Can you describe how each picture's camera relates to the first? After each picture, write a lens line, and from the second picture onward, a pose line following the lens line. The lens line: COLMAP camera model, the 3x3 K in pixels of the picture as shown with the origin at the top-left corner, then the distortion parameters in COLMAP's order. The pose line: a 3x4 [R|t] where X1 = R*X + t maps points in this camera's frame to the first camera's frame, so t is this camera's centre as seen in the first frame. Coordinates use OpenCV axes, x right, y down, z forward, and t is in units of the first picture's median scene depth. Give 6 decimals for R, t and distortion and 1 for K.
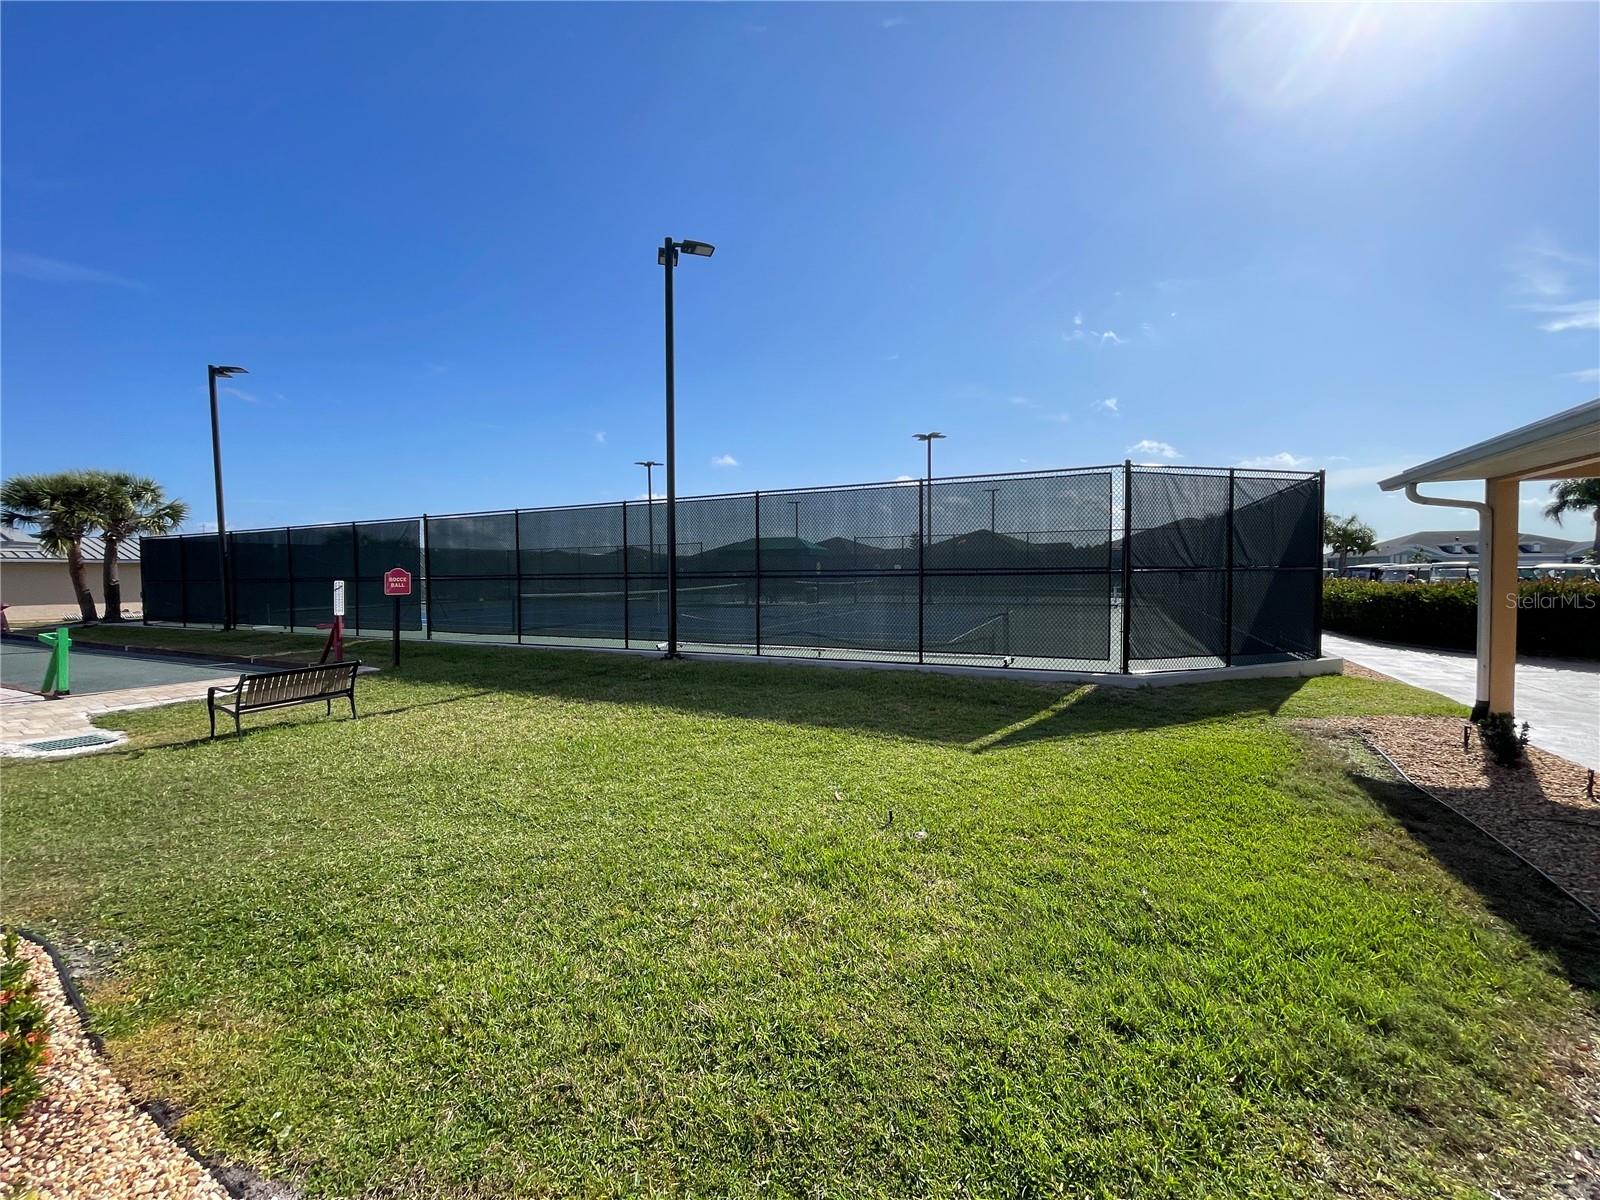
lens RADIAL K [[646.0, 0, 796.7], [0, 646.0, 595.7], [0, 0, 1]] dist [0.001194, 0.000418]
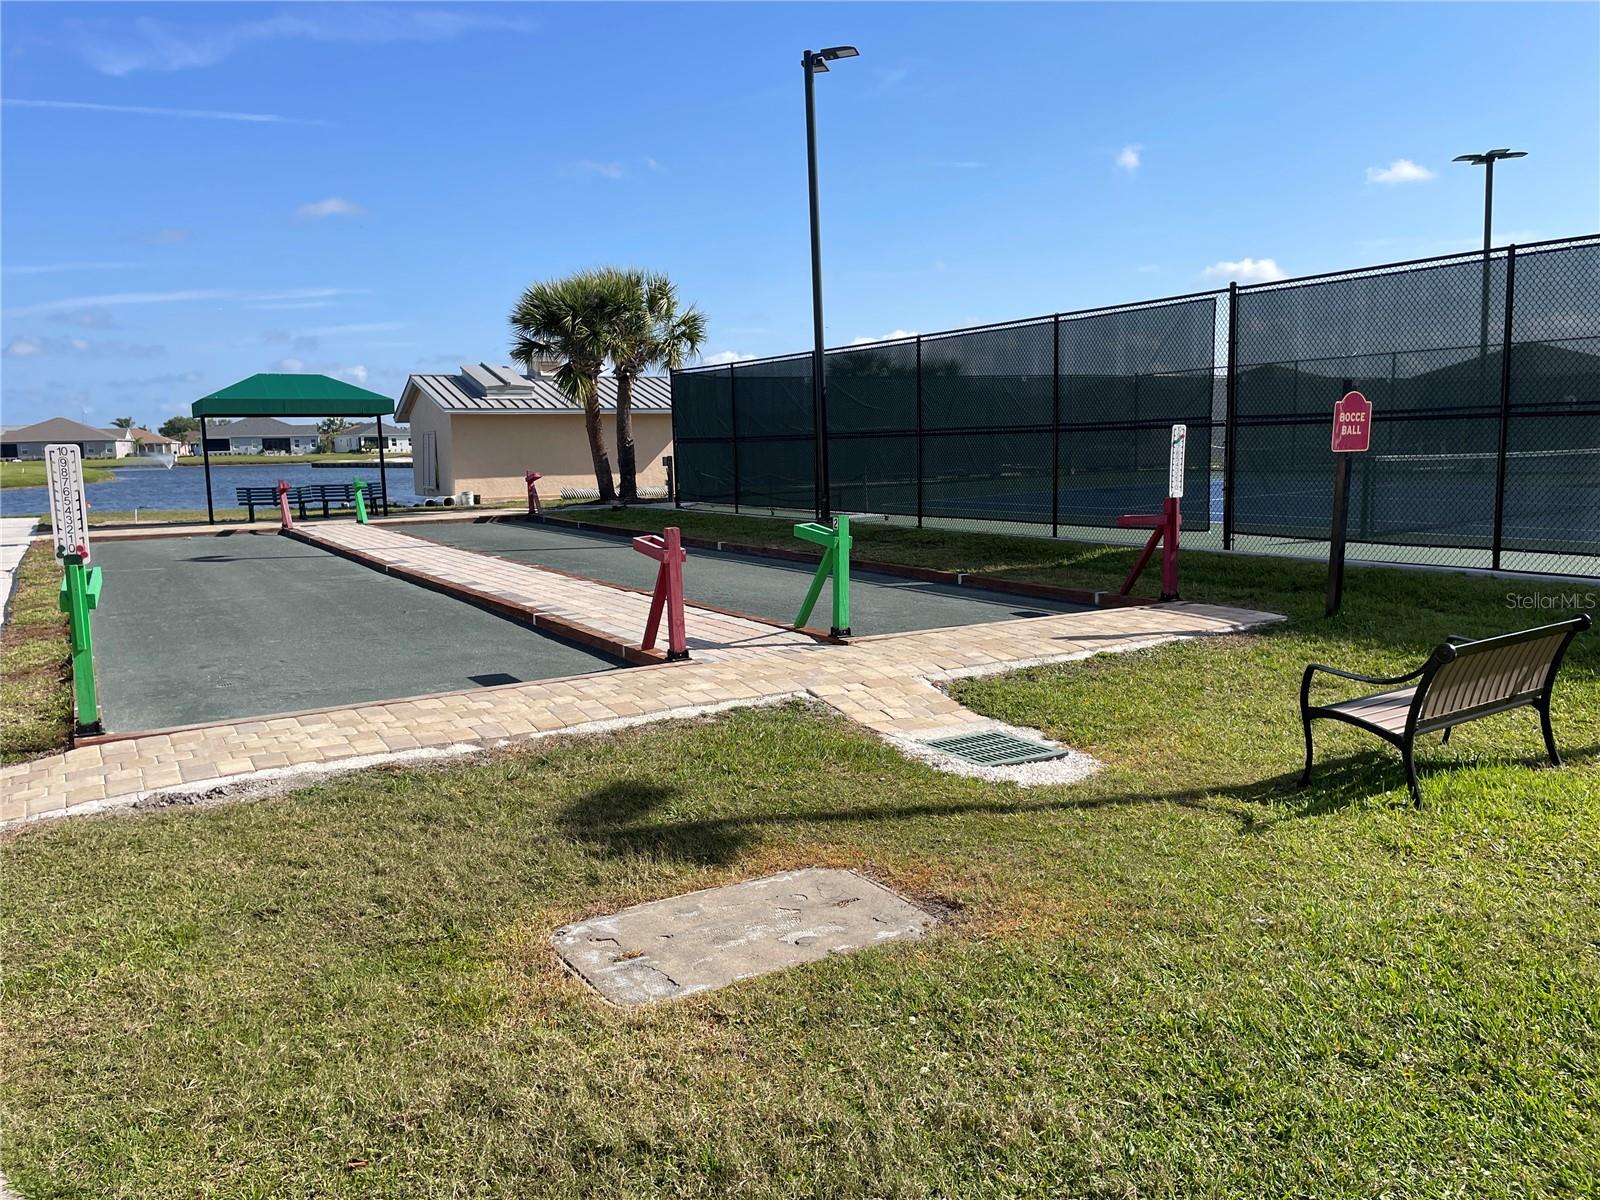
lens RADIAL K [[1205.2, 0, 794.0], [0, 1205.2, 600.6], [0, 0, 1]] dist [0.045642, -0.028042]
pose [[0.836655, 0.062355, -0.544170, -0.240099], [-0.001716, 0.993792, 0.111238, 0.003580], [0.547728, -0.092134, 0.831568, 0.049220]]
